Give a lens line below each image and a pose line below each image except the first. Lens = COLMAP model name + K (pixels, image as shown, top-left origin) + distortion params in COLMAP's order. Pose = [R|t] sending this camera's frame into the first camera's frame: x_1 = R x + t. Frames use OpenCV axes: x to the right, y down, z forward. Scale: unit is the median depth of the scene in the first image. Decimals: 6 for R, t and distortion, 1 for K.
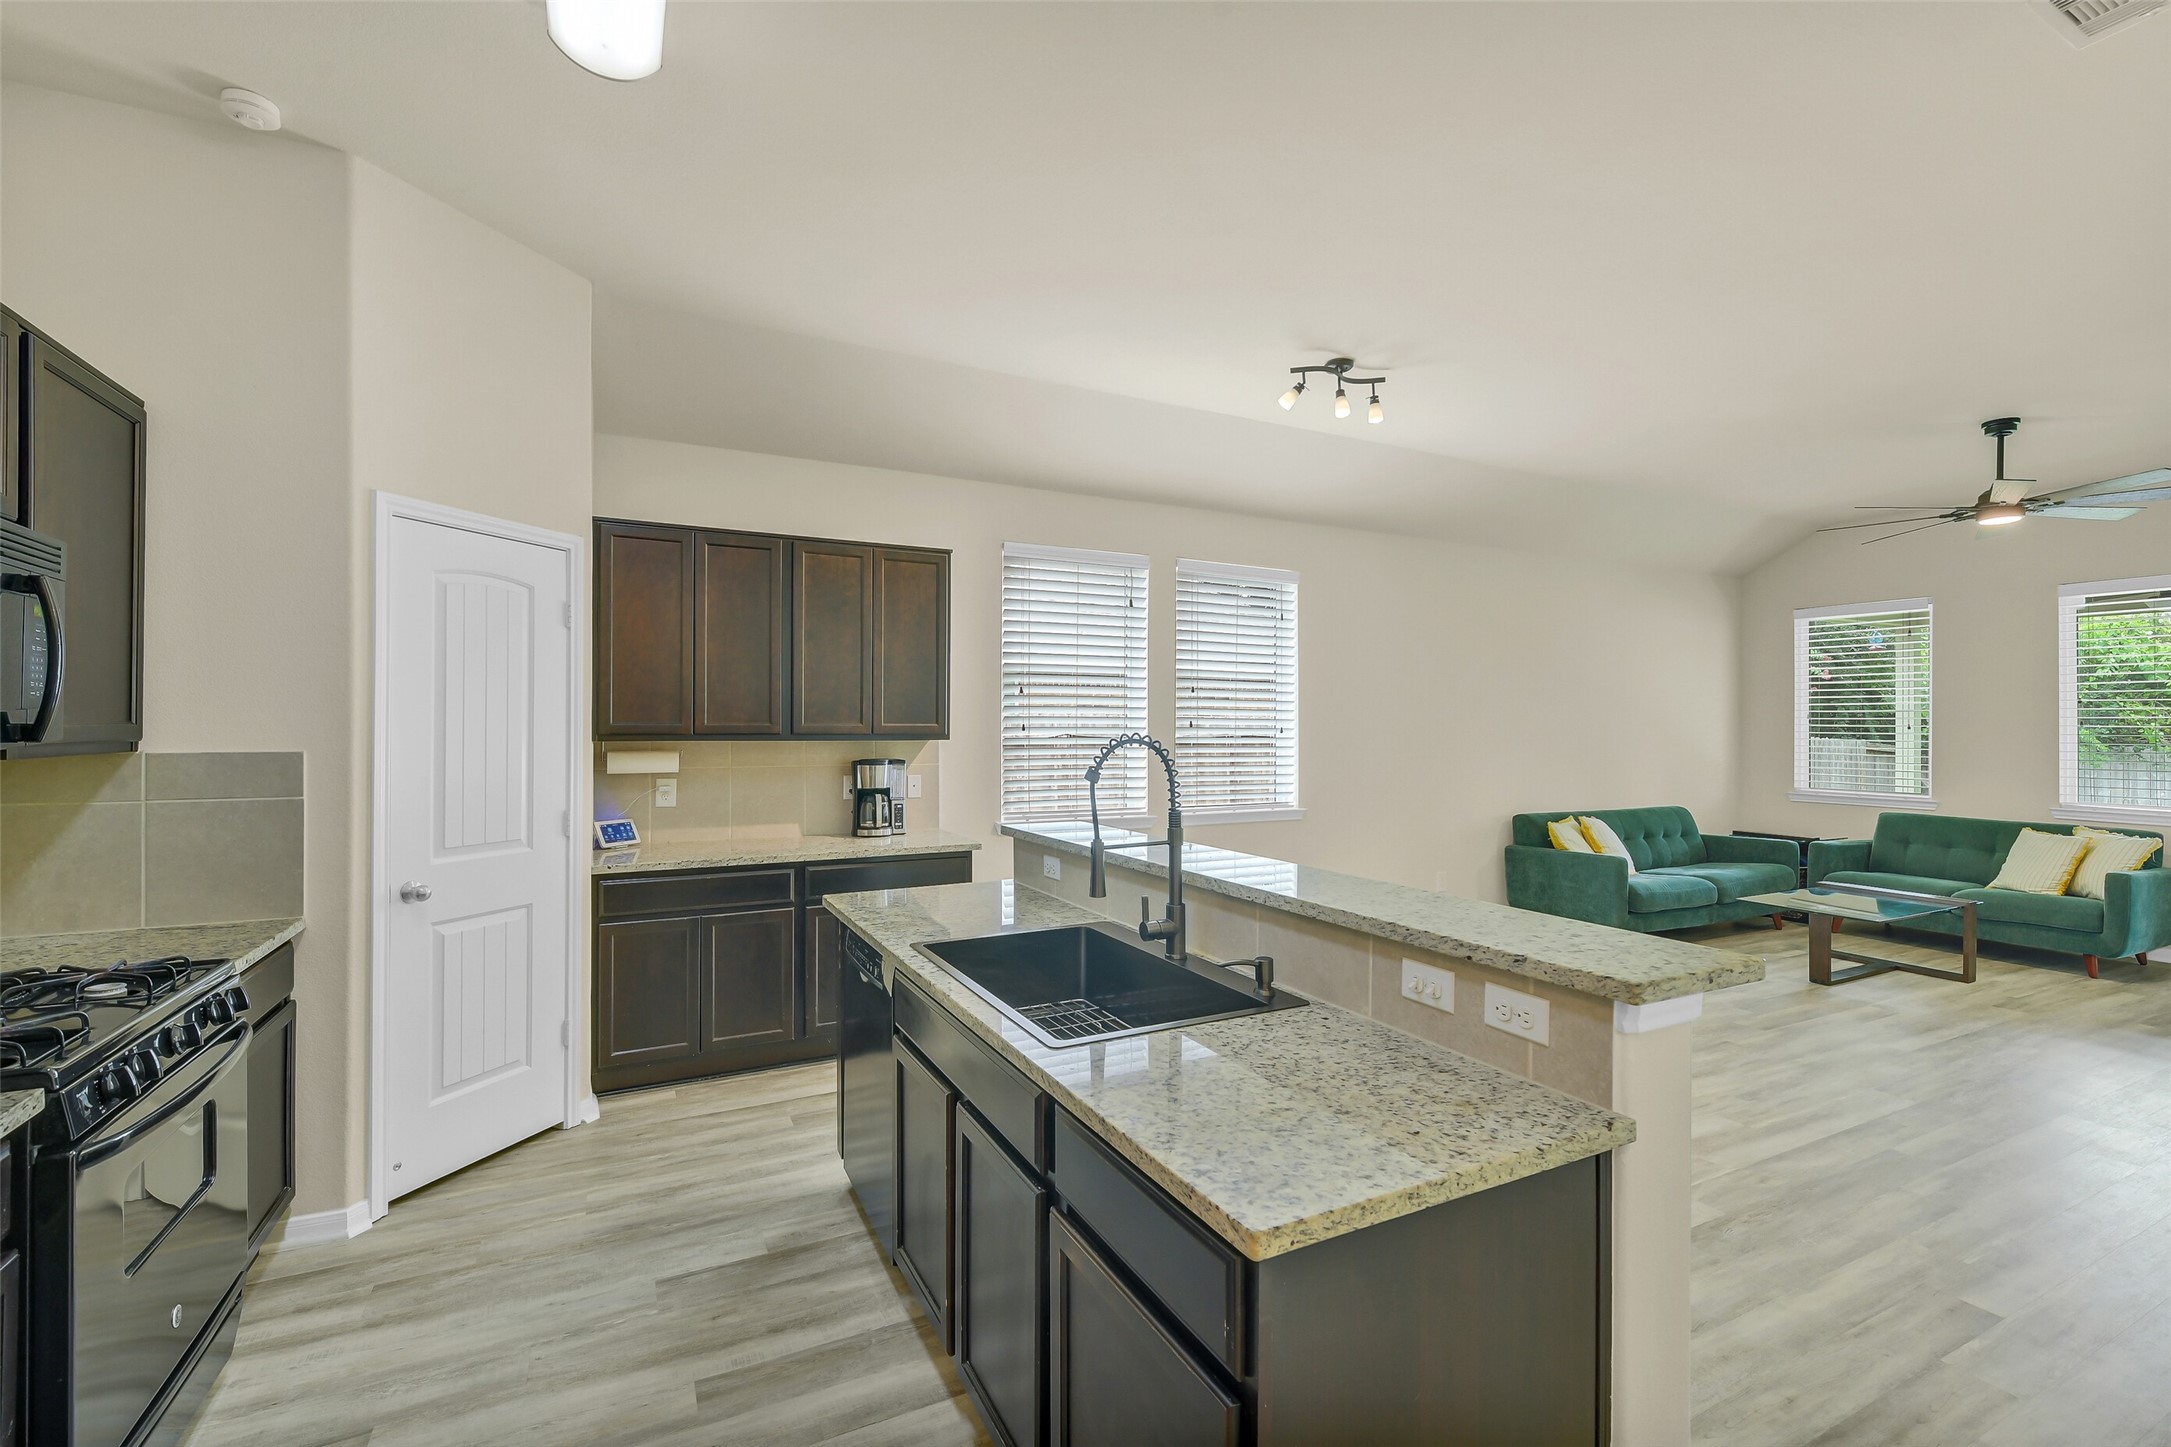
lens RADIAL K [[944.3, 0, 1084.1], [0, 944.3, 722.7], [0, 0, 1]] dist [-0.000570, -0.000621]
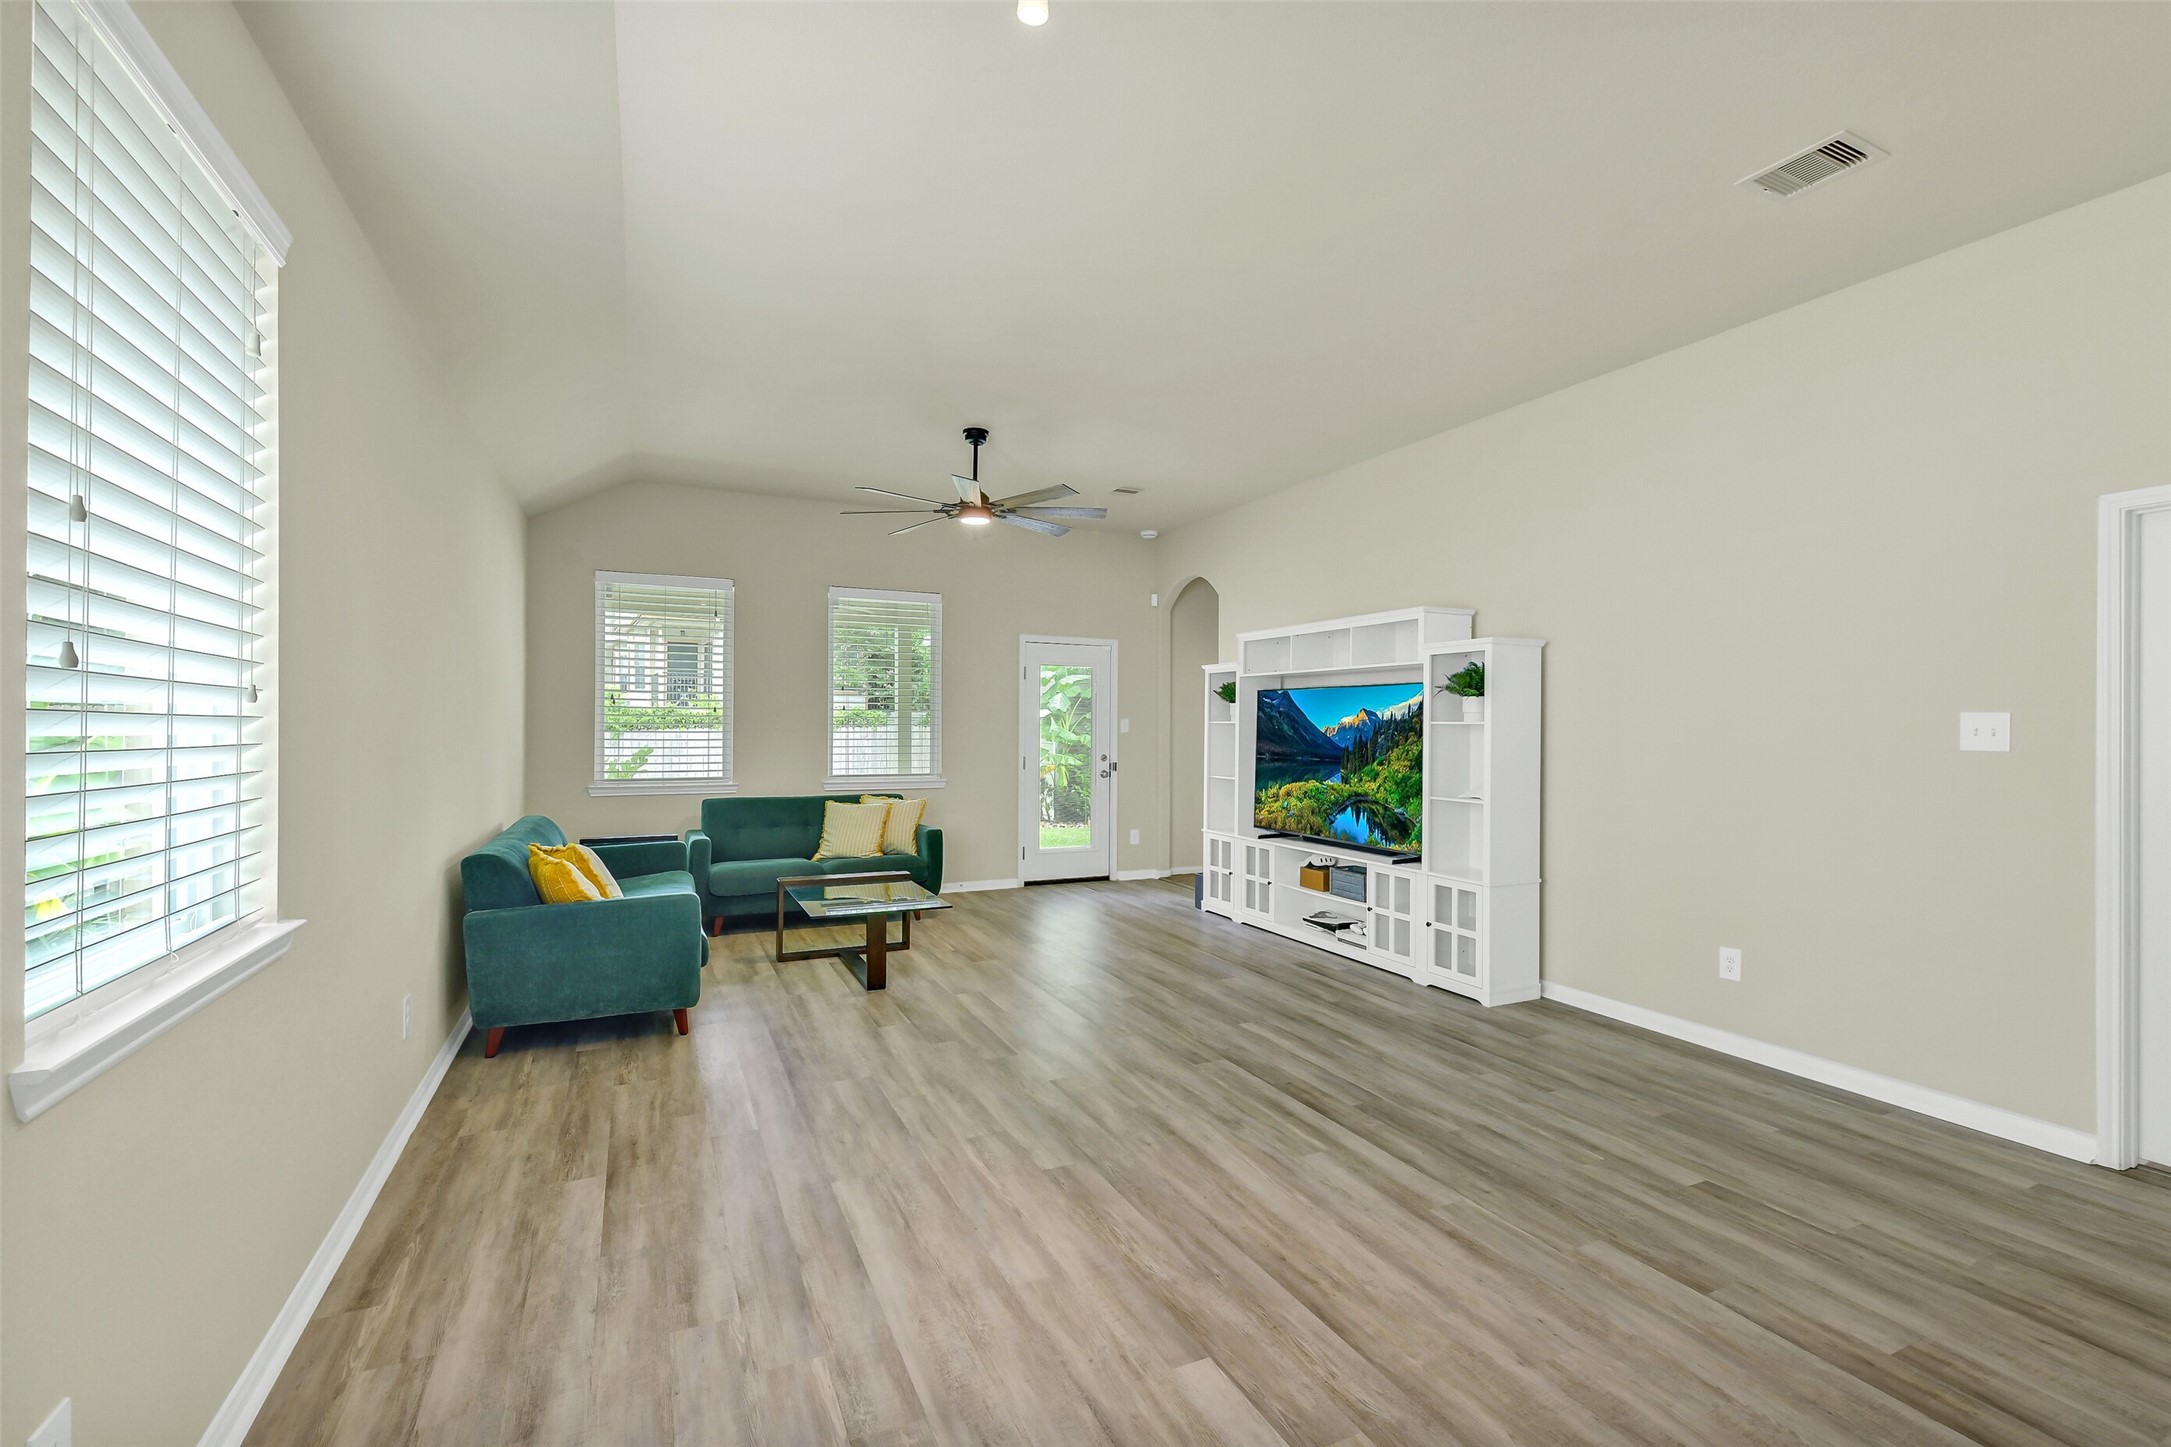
lens RADIAL K [[945.1, 0, 1083.7], [0, 945.1, 719.1], [0, 0, 1]] dist [-0.000908, -0.000493]
pose [[0.028290, 0.000333, 0.999600, -0.128960], [-0.006816, 0.999977, -0.000140, 0.017252], [-0.999577, -0.006809, 0.028291, 0.828707]]
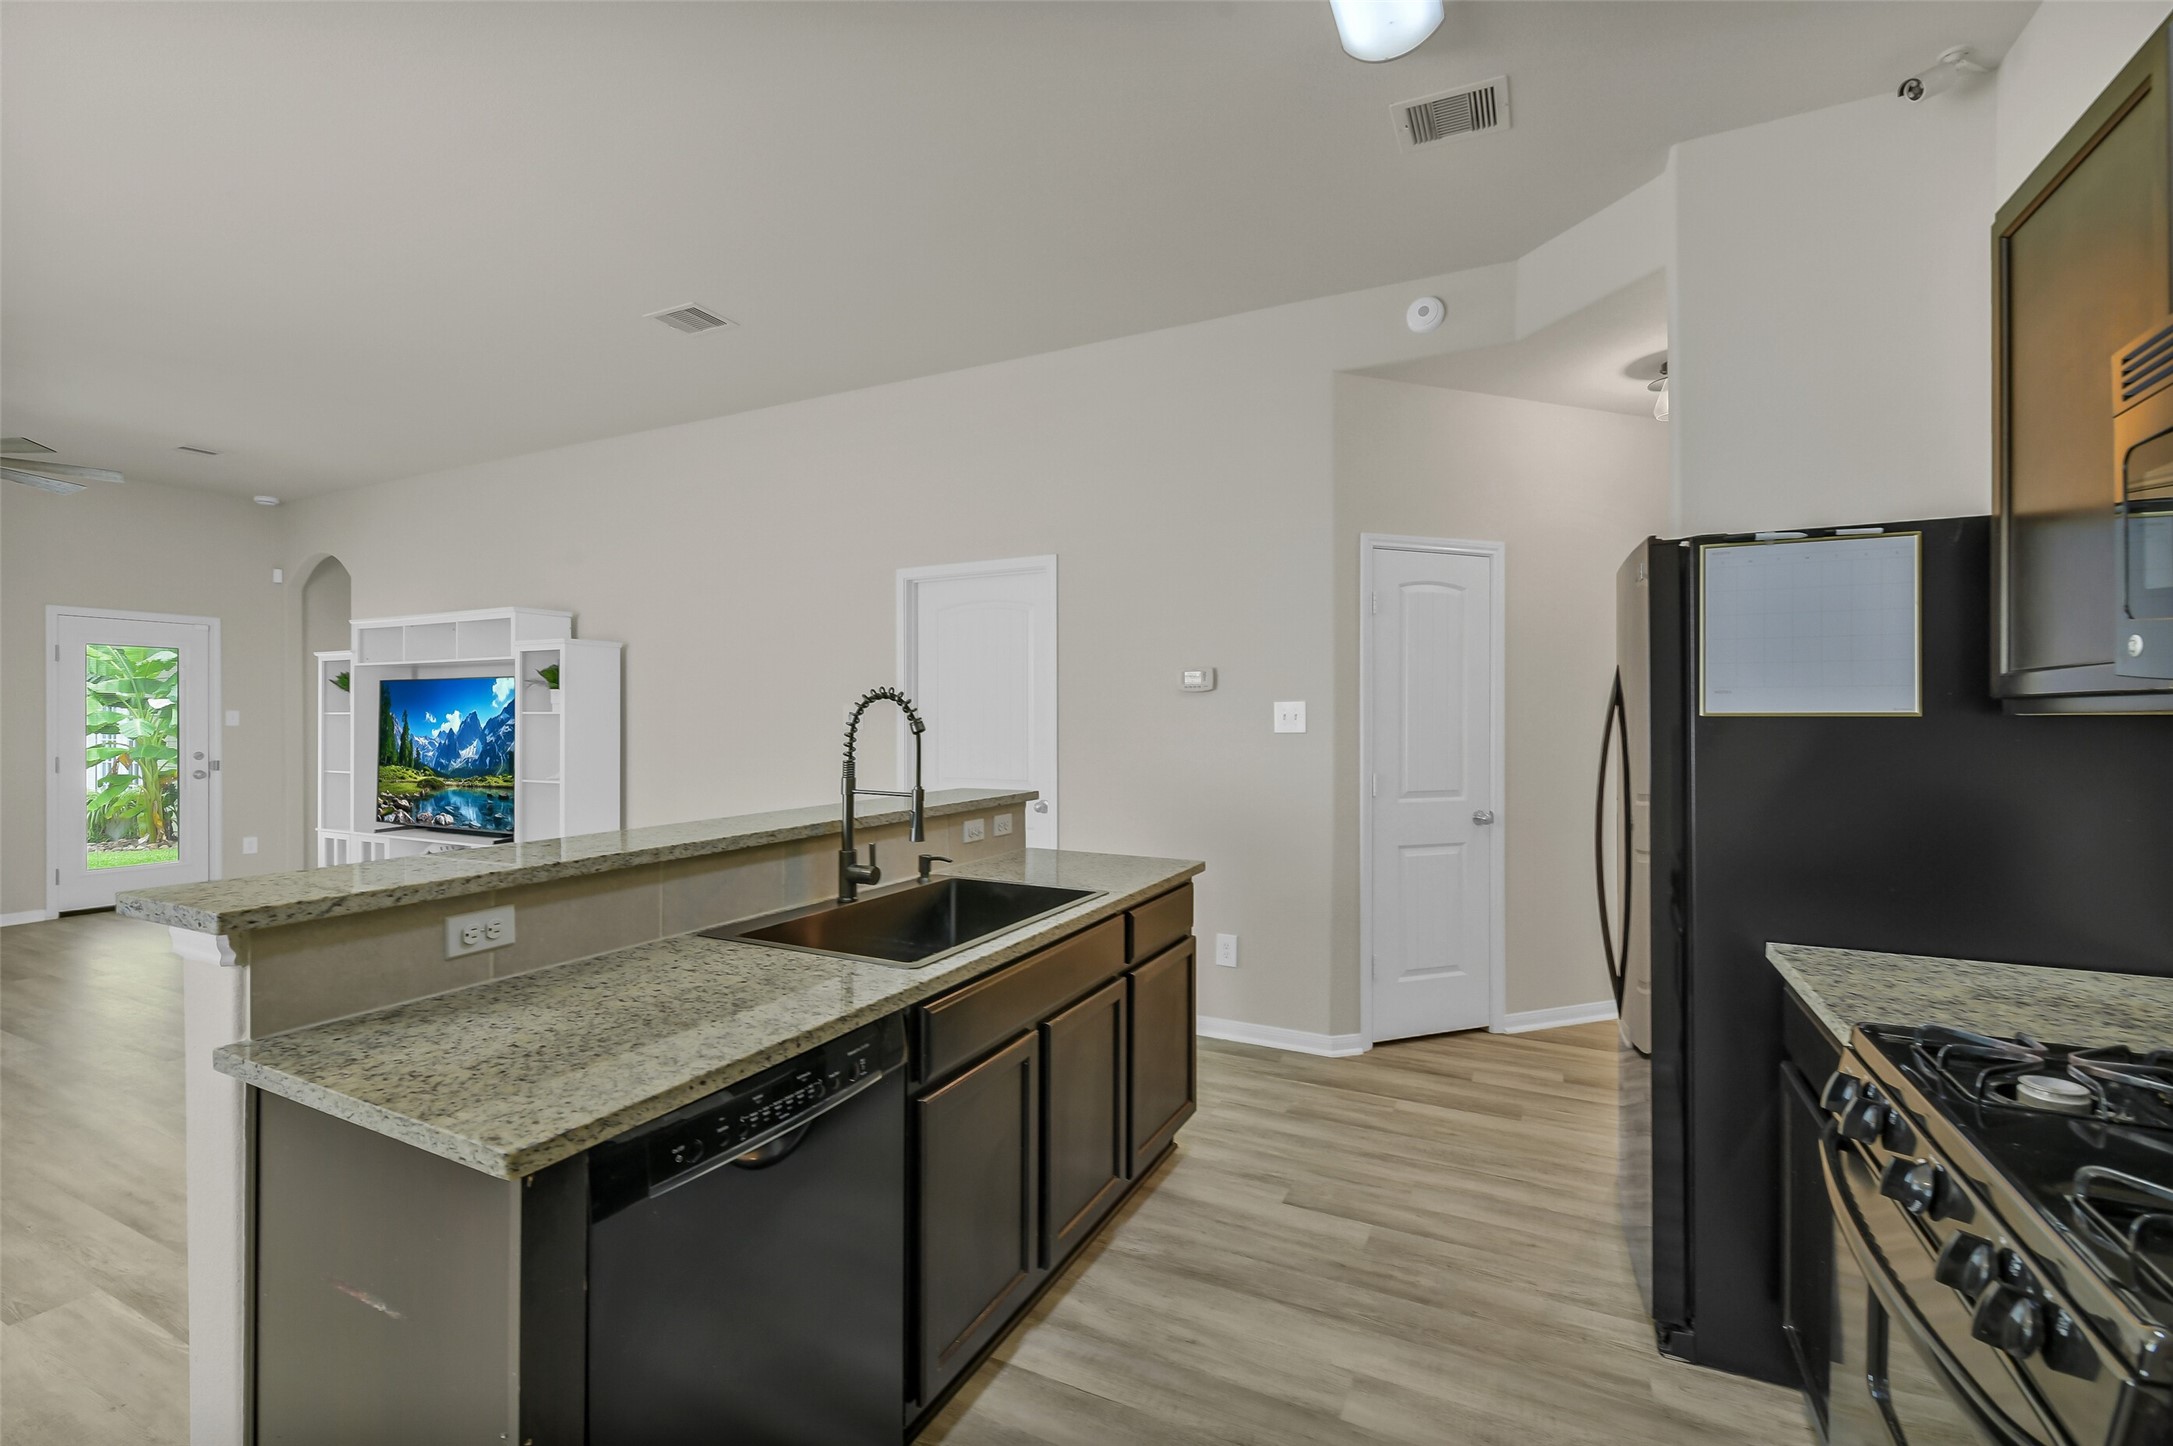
lens RADIAL K [[945.1, 0, 1085.1], [0, 945.1, 722.2], [0, 0, 1]] dist [-0.000570, -0.000621]
pose [[-0.597343, -0.008604, 0.801940, -0.396055], [-0.004105, 0.999962, 0.007671, 0.017884], [-0.801975, 0.001290, -0.597356, 0.621678]]
